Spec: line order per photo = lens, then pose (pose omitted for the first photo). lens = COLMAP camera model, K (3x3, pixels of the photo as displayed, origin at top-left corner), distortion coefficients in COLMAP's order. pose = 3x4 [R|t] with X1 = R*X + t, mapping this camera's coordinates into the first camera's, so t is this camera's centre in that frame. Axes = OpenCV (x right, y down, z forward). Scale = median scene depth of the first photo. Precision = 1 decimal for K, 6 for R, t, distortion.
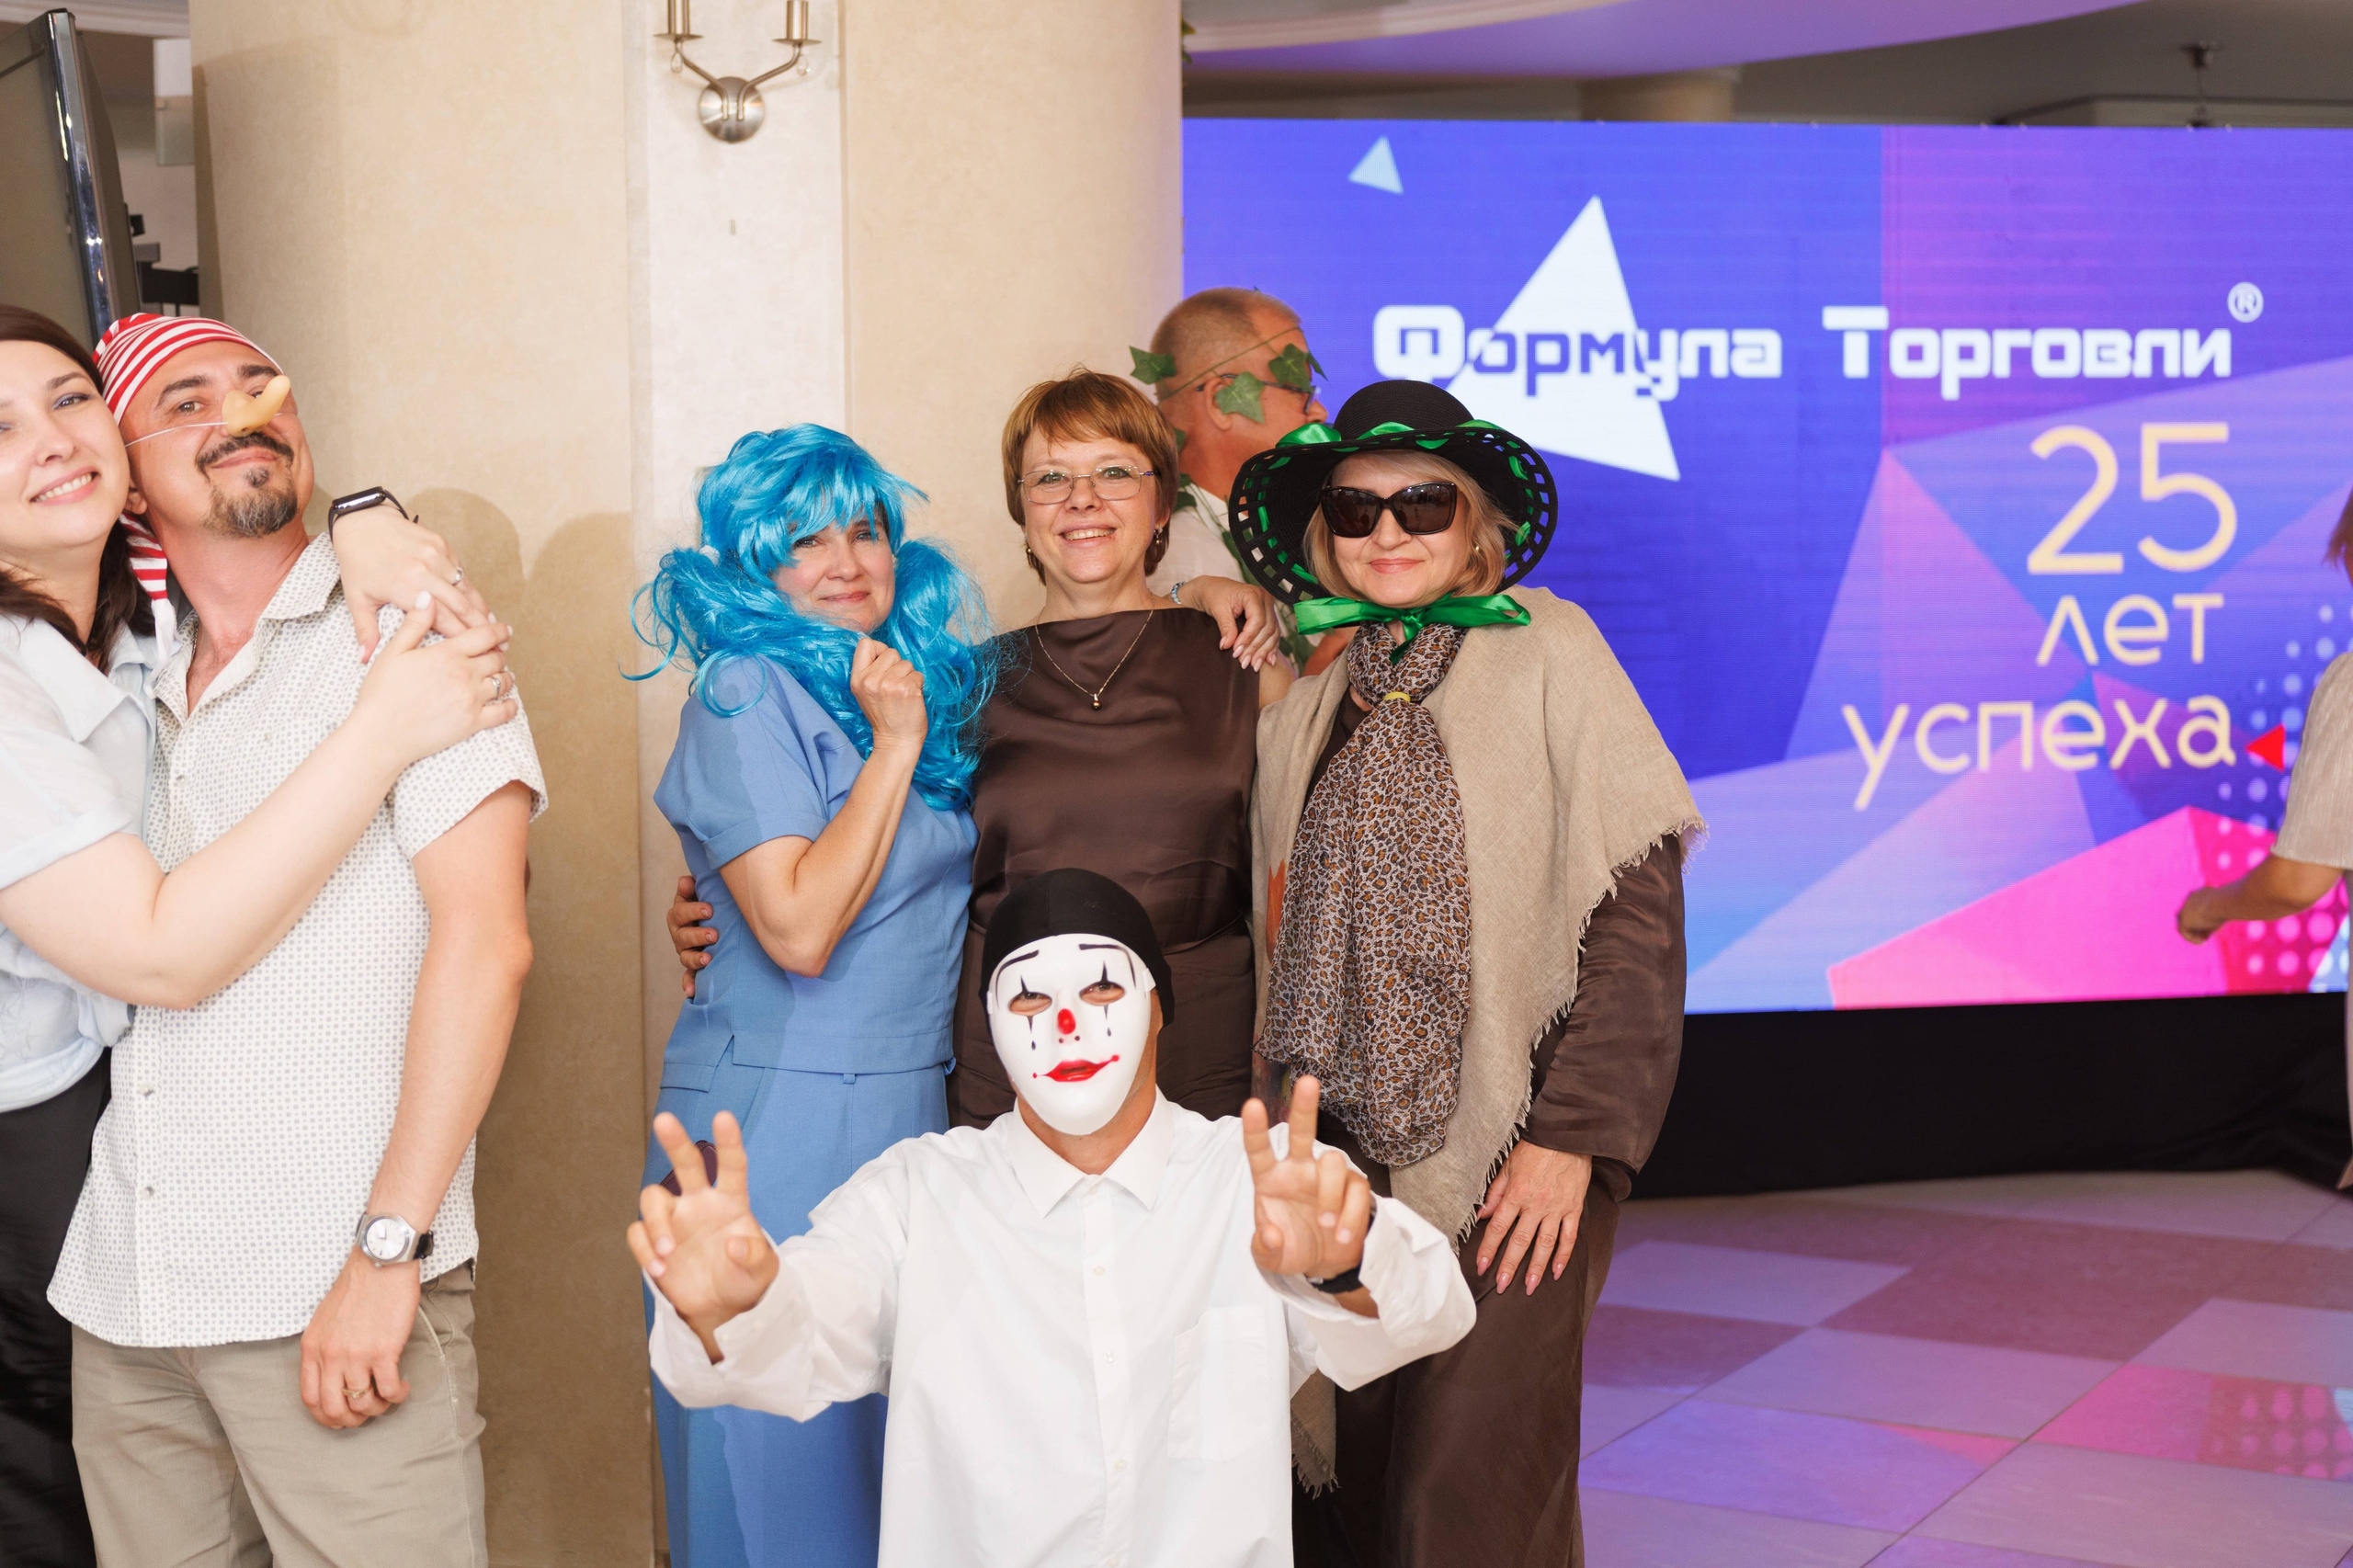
lens RADIAL K [[3375.1, 0, 1248.6], [0, 3375.1, 770.2], [0, 0, 1]] dist [0.009528, 0.000000]
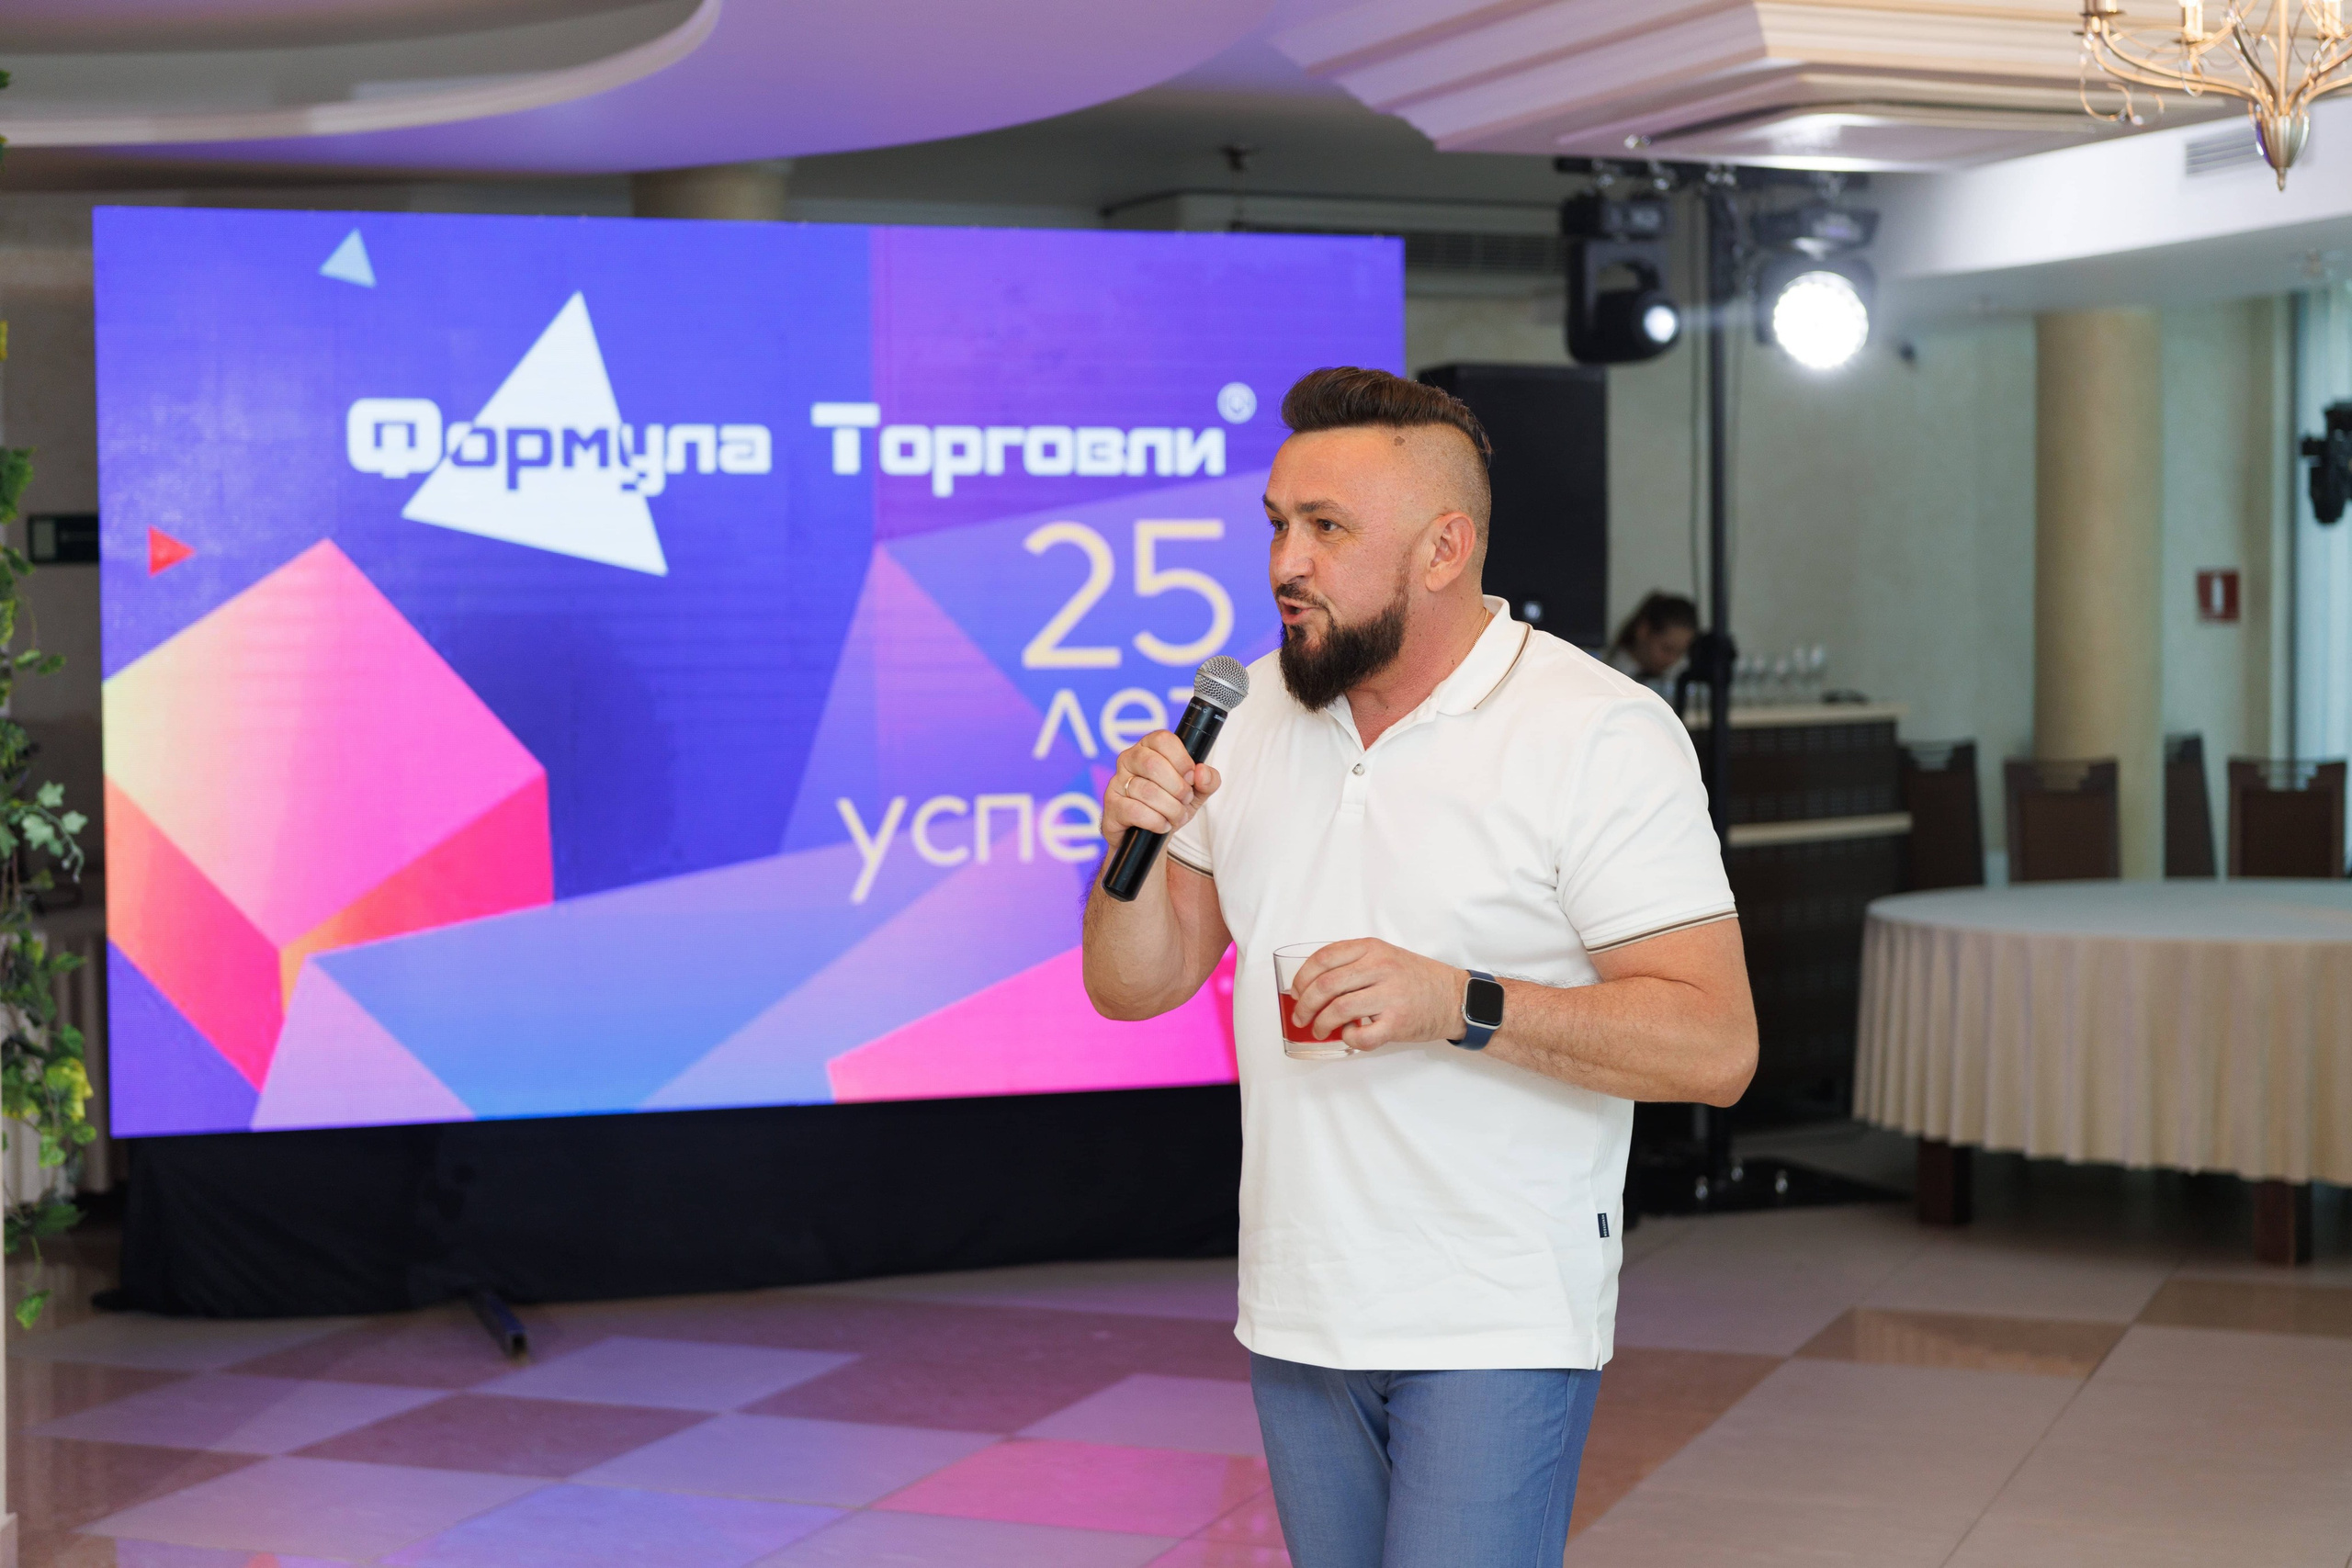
lens RADIAL K [[3715.5, 0, 1204.4], [0, 3715.5, 727.6], [0, 0, 1]] dist [0.008089, 0.000000]
pose [[0.989261, -0.002651, 0.146135, 0.124396], [0.008306, 0.999239, -0.038098, 0.002613], [-0.145922, 0.038903, 0.988531, -0.110216]]
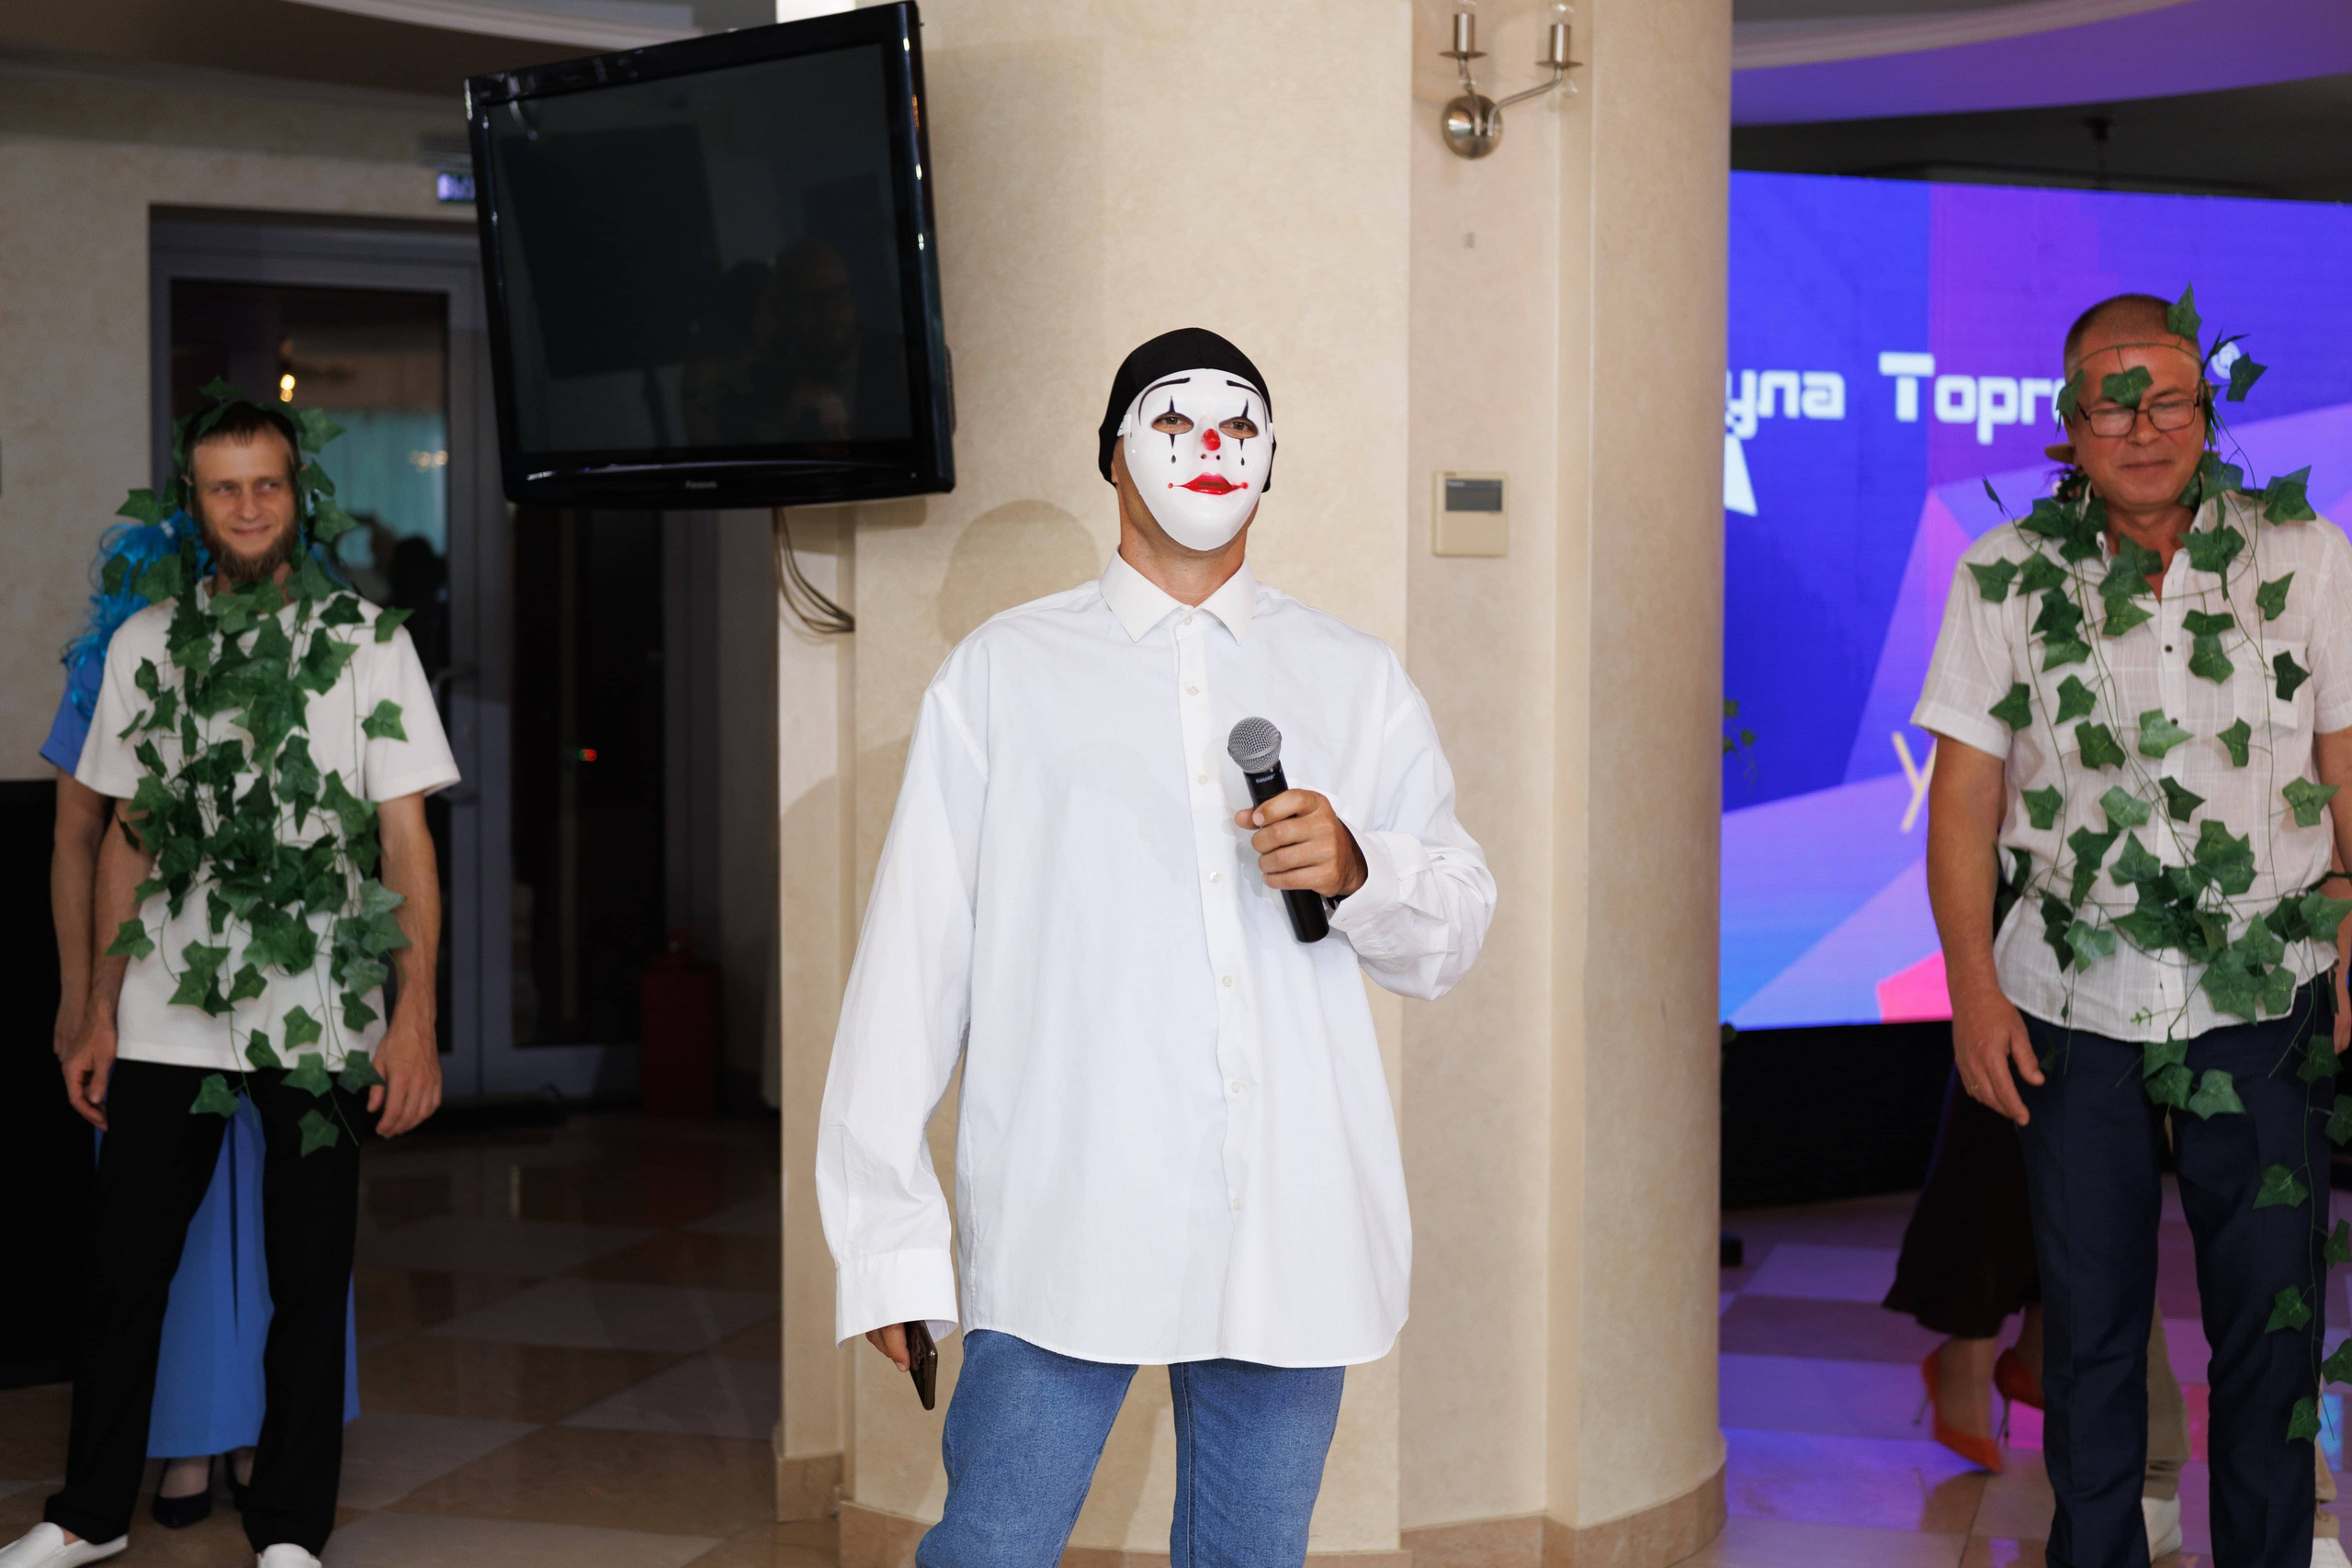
lens RADIAL K [[3540.1, 0, 1183.8], [0, 3540.1, 784.9], [0, 0, 1]] dist [0.007177, 0.000000]
pose [[0.973201, -0.000328, 0.229958, -0.295706], [0.004097, 0.999865, -0.015910, 0.013826], [-0.229921, 0.016426, 0.973071, -0.019175]]
